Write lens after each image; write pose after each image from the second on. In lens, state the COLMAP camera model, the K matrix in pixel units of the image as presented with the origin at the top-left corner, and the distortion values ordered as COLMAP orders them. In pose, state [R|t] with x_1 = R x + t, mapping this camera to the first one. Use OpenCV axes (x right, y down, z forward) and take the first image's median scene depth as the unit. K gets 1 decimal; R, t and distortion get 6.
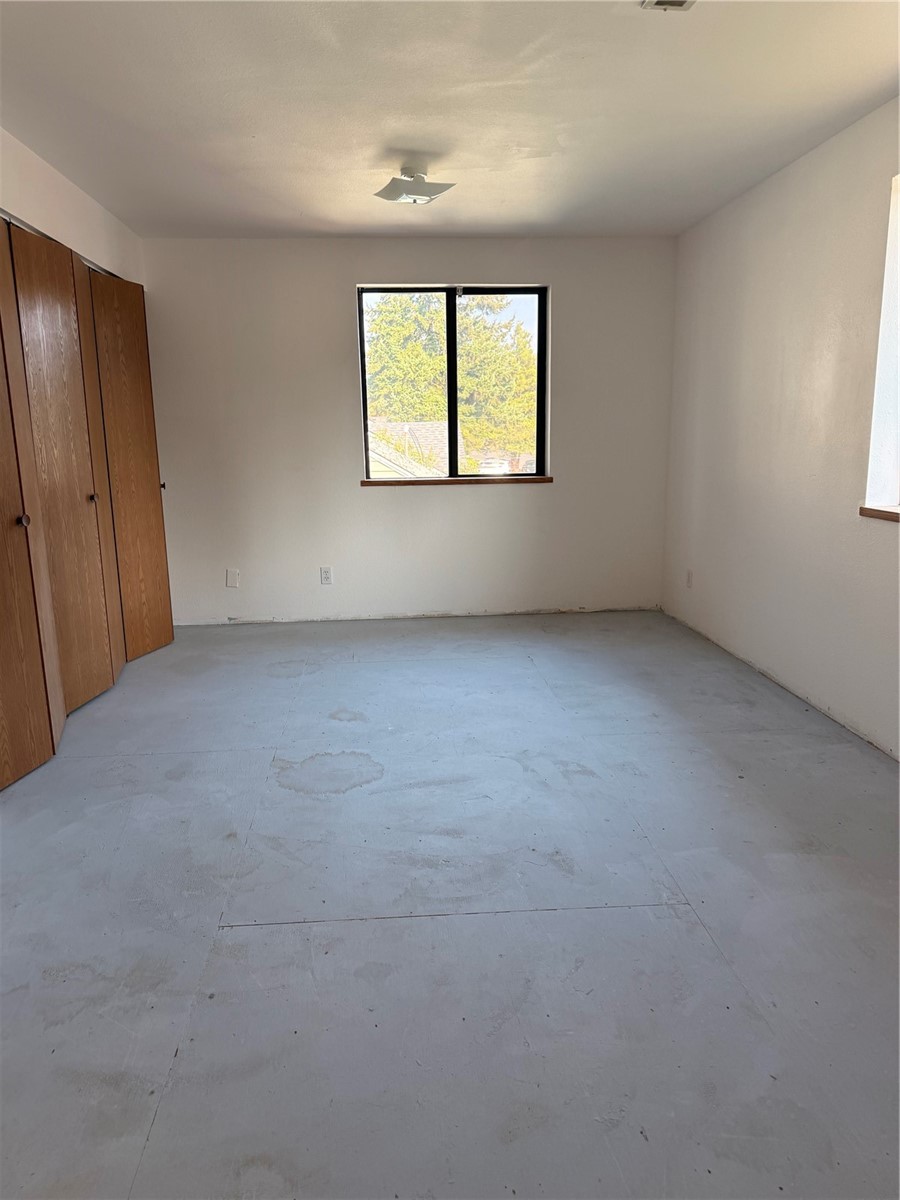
lens RADIAL K [[841.6, 0, 447.4], [0, 841.6, 606.1], [0, 0, 1]] dist [0.149448, -0.274605]
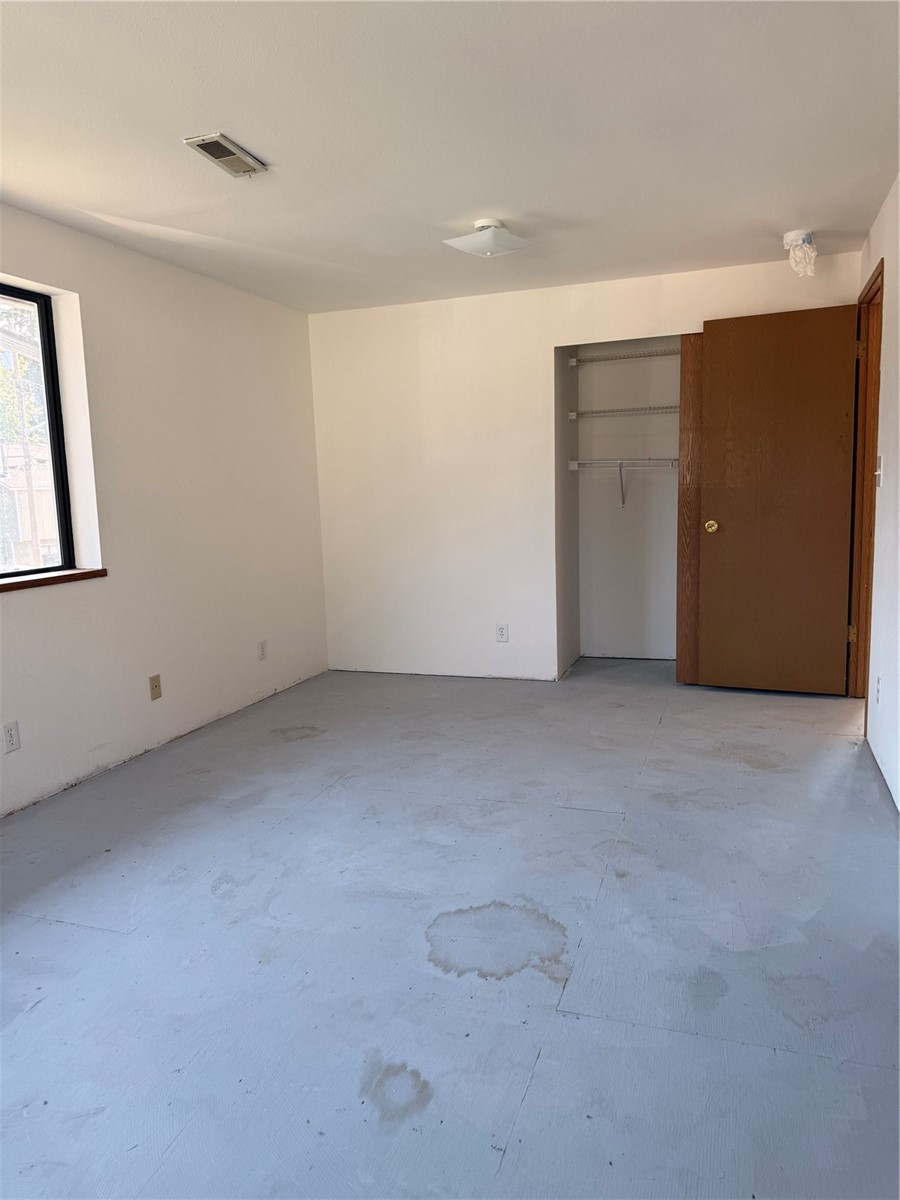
lens RADIAL K [[831.7, 0, 450.0], [0, 831.7, 600.0], [0, 0, 1]] dist [0.101734, -0.137225]
pose [[-0.914536, -0.011463, 0.404341, -0.326320], [0.127870, 0.940147, 0.315868, -0.263160], [-0.383761, 0.340576, -0.858333, 1.273950]]
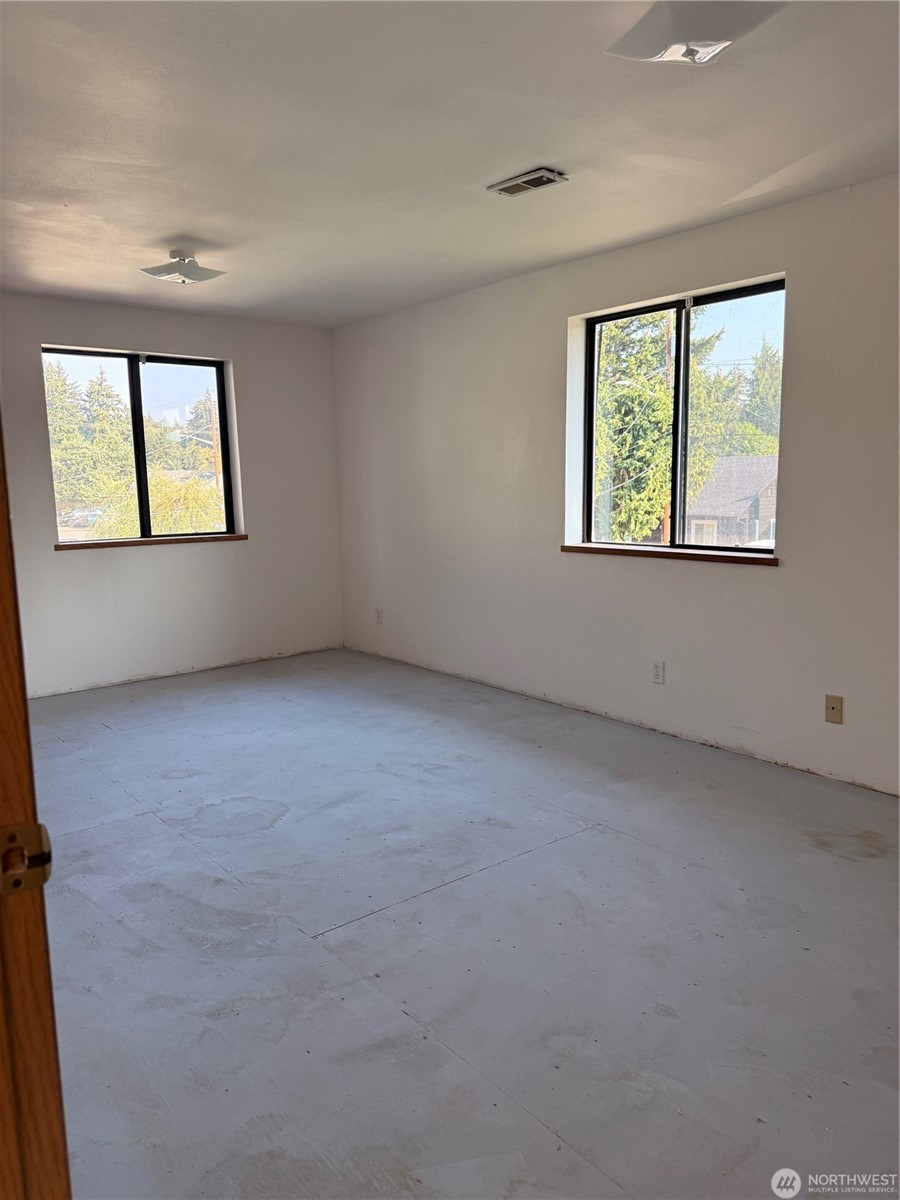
lens RADIAL K [[841.6, 0, 447.4], [0, 841.6, 606.1], [0, 0, 1]] dist [0.149448, -0.274605]
pose [[0.820675, -0.084378, 0.565131, -0.407609], [0.123756, 0.991808, -0.031632, 0.003932], [-0.557832, 0.095898, 0.824395, -0.027789]]
